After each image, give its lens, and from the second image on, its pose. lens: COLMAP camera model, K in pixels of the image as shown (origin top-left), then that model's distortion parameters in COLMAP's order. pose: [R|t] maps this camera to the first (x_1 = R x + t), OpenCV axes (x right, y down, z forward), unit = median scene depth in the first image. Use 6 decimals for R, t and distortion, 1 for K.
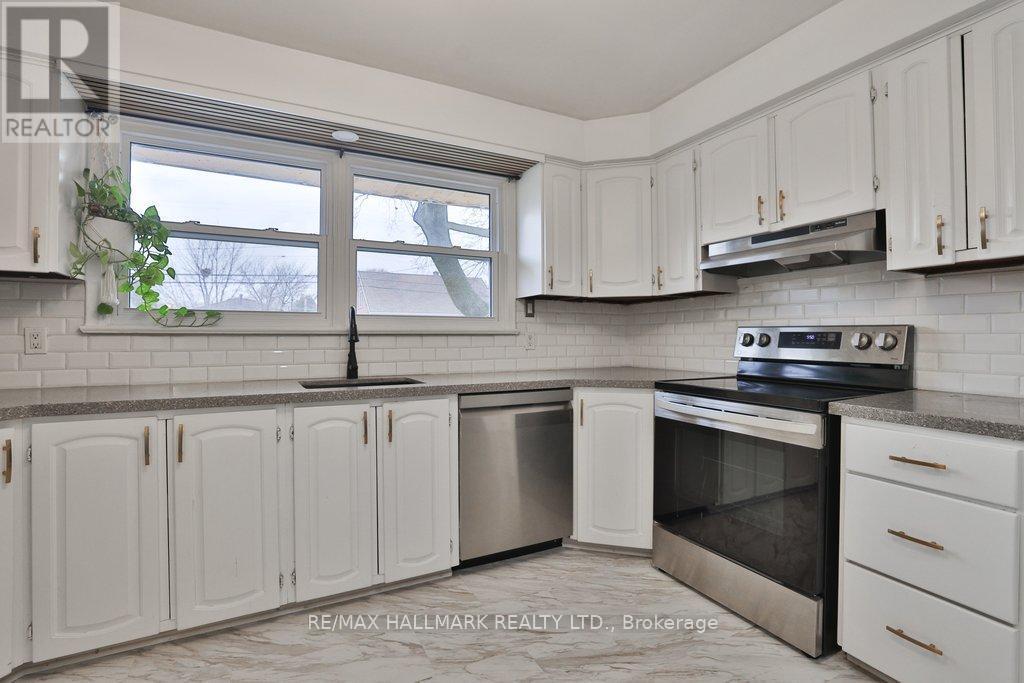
lens RADIAL K [[471.3, 0, 509.9], [0, 471.3, 336.9], [0, 0, 1]] dist [-0.028531, 0.001688]
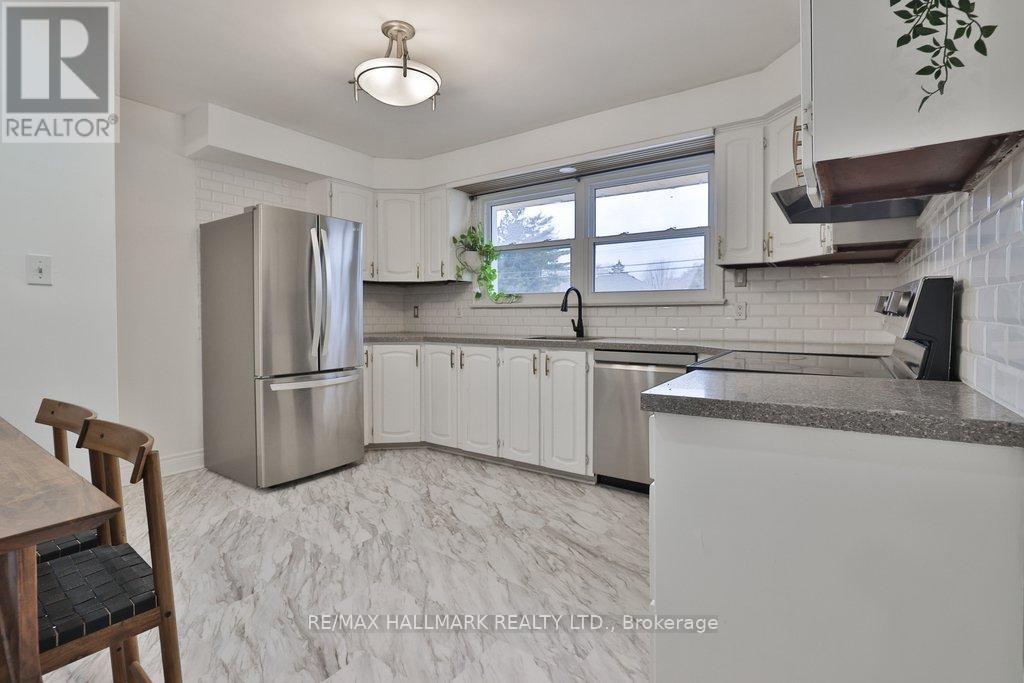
lens RADIAL K [[471.3, 0, 503.4], [0, 471.3, 335.0], [0, 0, 1]] dist [-0.028531, 0.001688]
pose [[0.451680, 0.032981, -0.891570, 1.024645], [-0.004065, 0.999382, 0.034910, 0.039623], [0.892171, -0.012143, 0.451535, 0.179979]]
